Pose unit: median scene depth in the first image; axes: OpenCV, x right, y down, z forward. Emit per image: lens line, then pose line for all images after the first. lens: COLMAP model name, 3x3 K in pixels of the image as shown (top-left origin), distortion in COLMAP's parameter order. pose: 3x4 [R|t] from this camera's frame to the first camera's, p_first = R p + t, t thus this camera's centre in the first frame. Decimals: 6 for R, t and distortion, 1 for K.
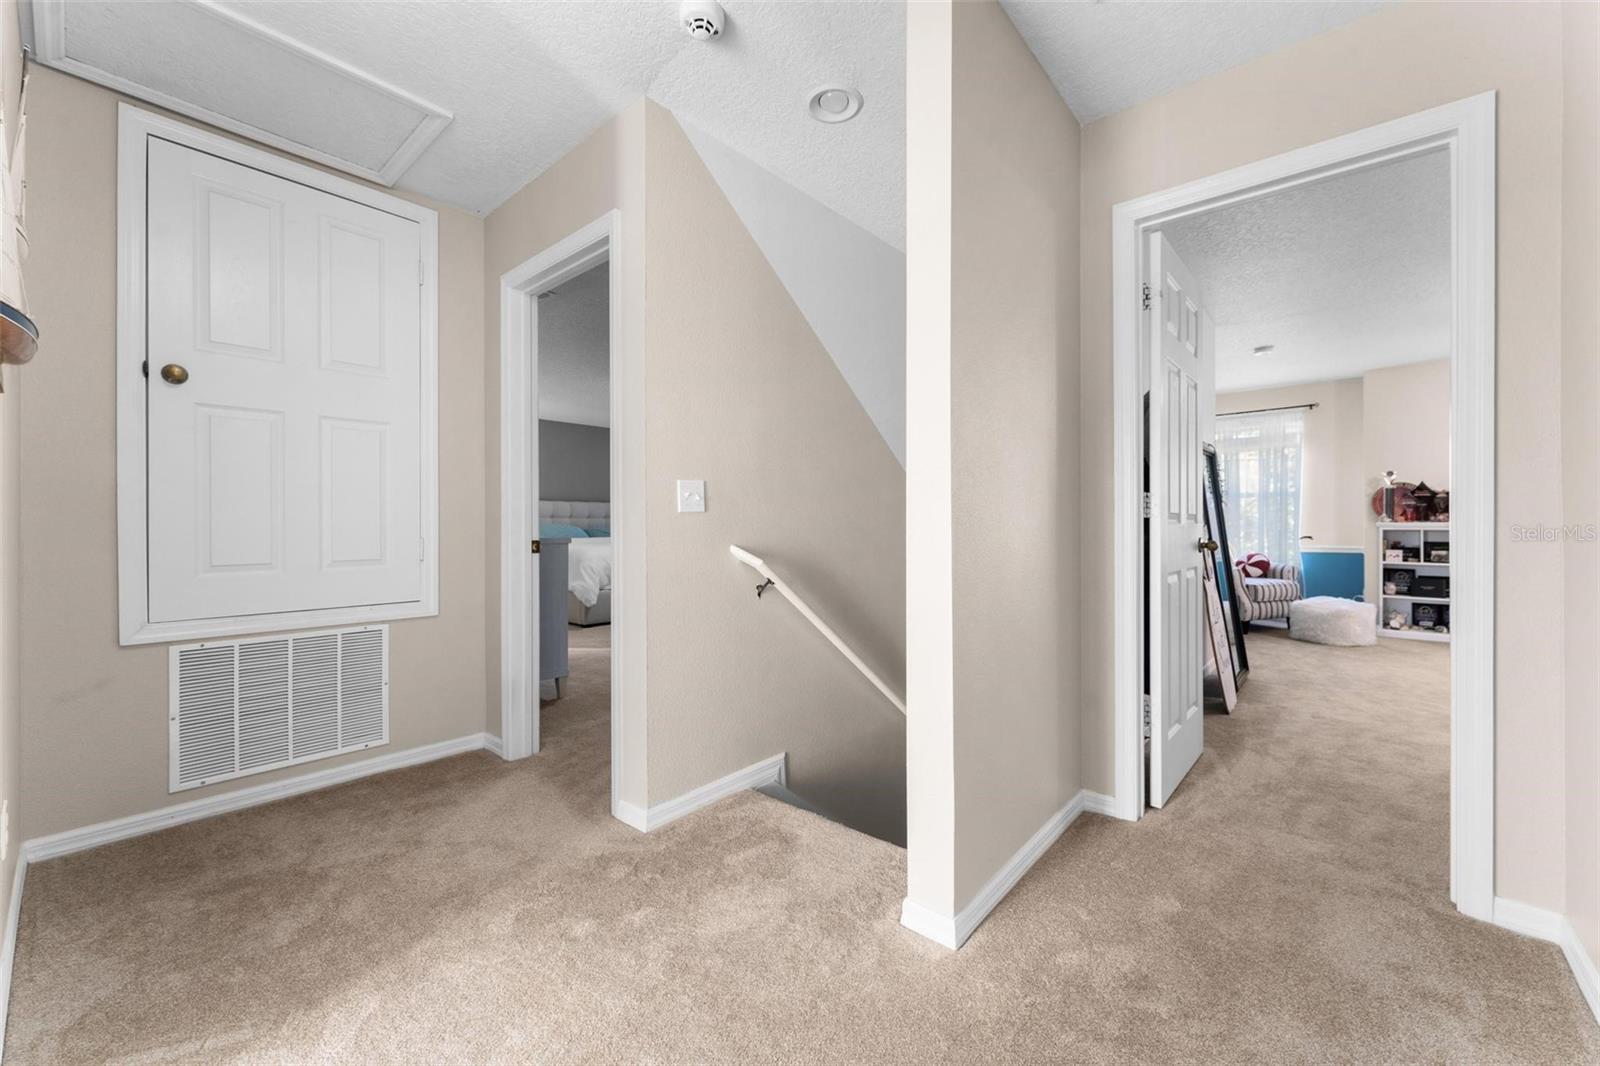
lens RADIAL K [[634.3, 0, 802.1], [0, 634.3, 527.6], [0, 0, 1]] dist [0.000558, 0.000017]
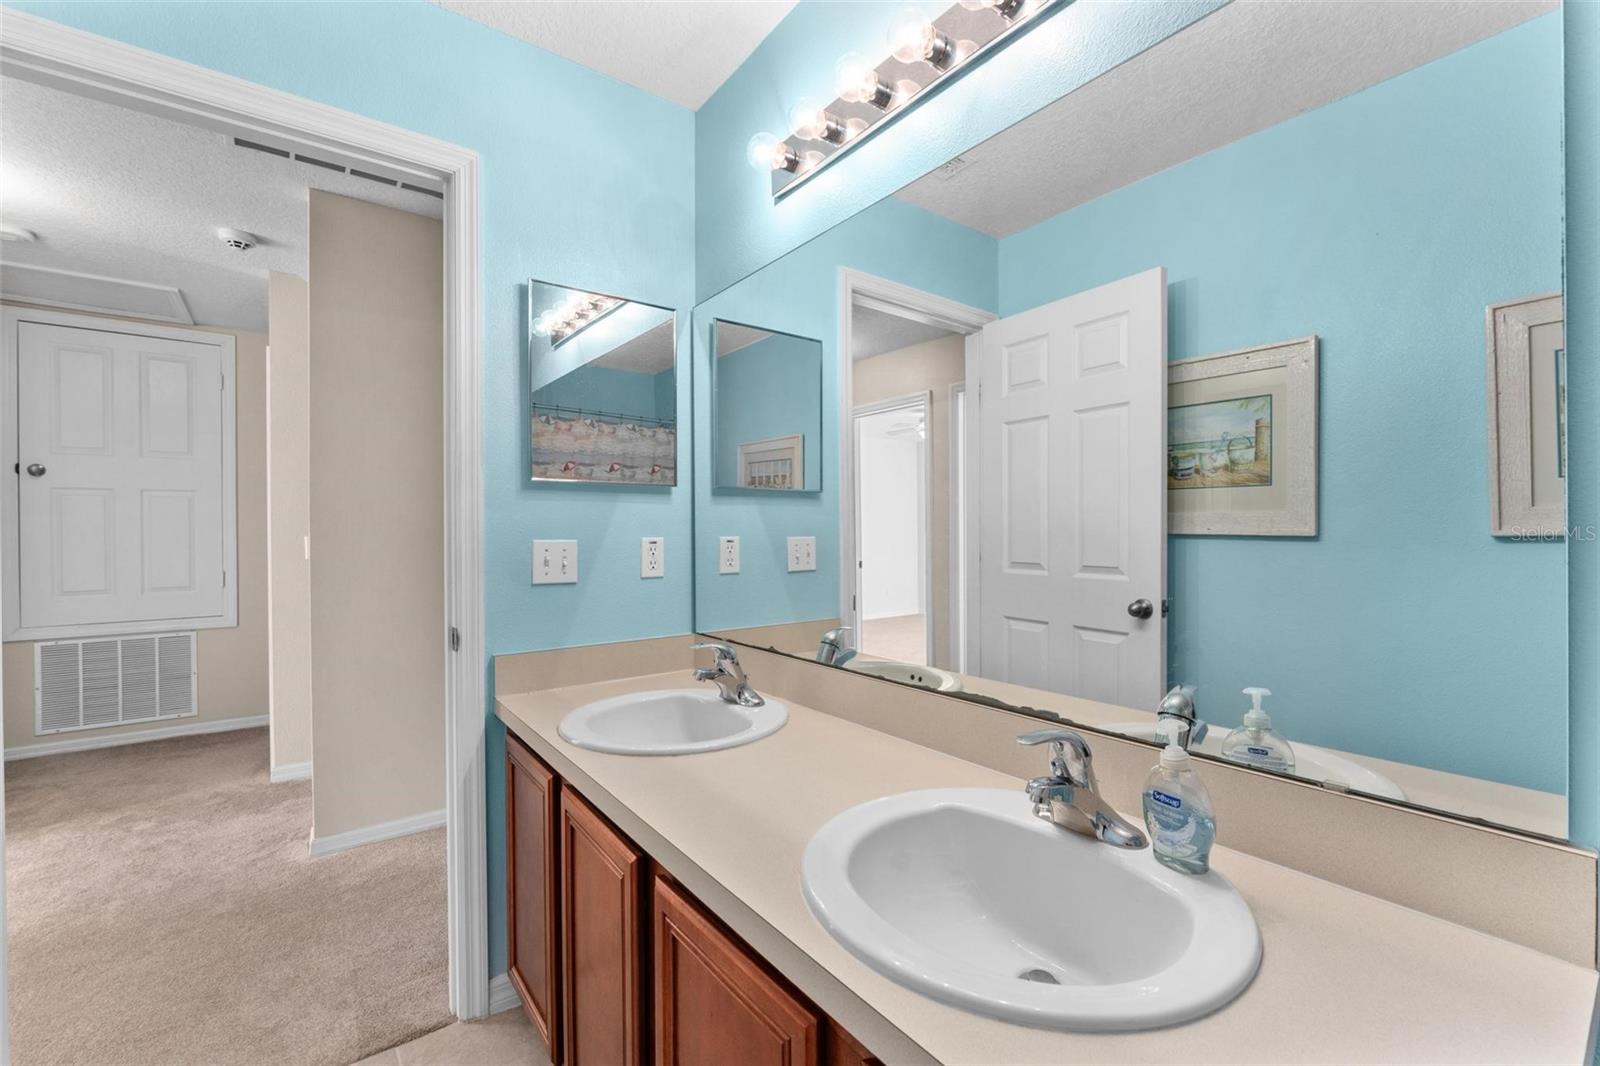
lens RADIAL K [[670.9, 0, 805.8], [0, 670.9, 536.8], [0, 0, 1]] dist [-0.000934, -0.000134]
pose [[0.979257, 0.001140, -0.202620, 1.182828], [0.000052, 0.999983, 0.005881, -0.083890], [0.202624, -0.005770, 0.979240, -0.233852]]
